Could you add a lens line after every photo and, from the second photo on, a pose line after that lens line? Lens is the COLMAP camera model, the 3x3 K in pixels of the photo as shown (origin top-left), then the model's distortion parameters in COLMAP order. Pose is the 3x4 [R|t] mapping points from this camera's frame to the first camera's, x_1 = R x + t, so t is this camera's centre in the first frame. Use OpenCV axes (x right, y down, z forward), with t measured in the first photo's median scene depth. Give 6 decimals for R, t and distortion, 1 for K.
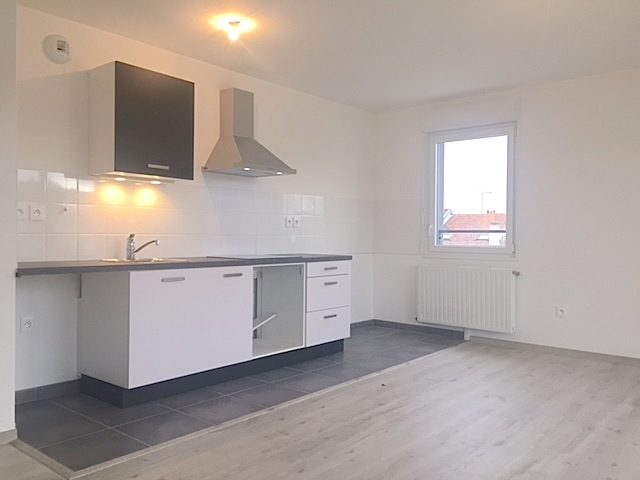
lens RADIAL K [[544.6, 0, 320.0], [0, 544.6, 240.0], [0, 0, 1]] dist [0.106661, -0.145483]
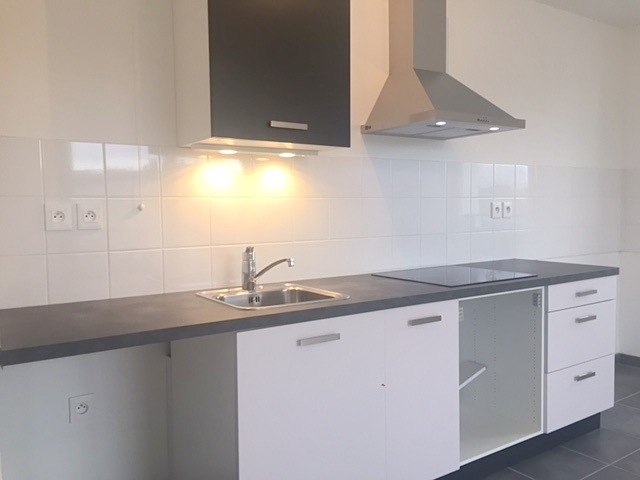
lens RADIAL K [[544.6, 0, 320.0], [0, 544.6, 240.0], [0, 0, 1]] dist [0.106661, -0.145483]
pose [[0.965655, -0.004165, -0.259794, -0.102143], [0.017518, 0.998640, 0.049106, -0.037505], [0.259236, -0.051970, 0.964415, 0.393473]]
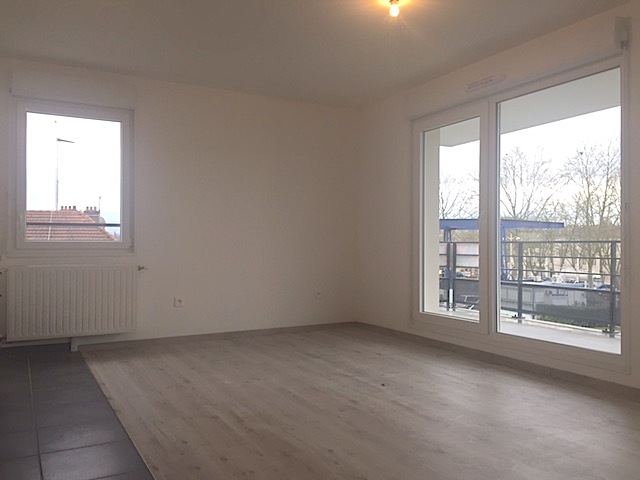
lens RADIAL K [[544.6, 0, 320.0], [0, 544.6, 240.0], [0, 0, 1]] dist [0.106661, -0.145483]
pose [[0.355162, -0.001447, 0.934804, -0.494651], [0.010612, 0.999941, -0.002484, 0.019289], [-0.934745, 0.010802, 0.355156, 0.414642]]
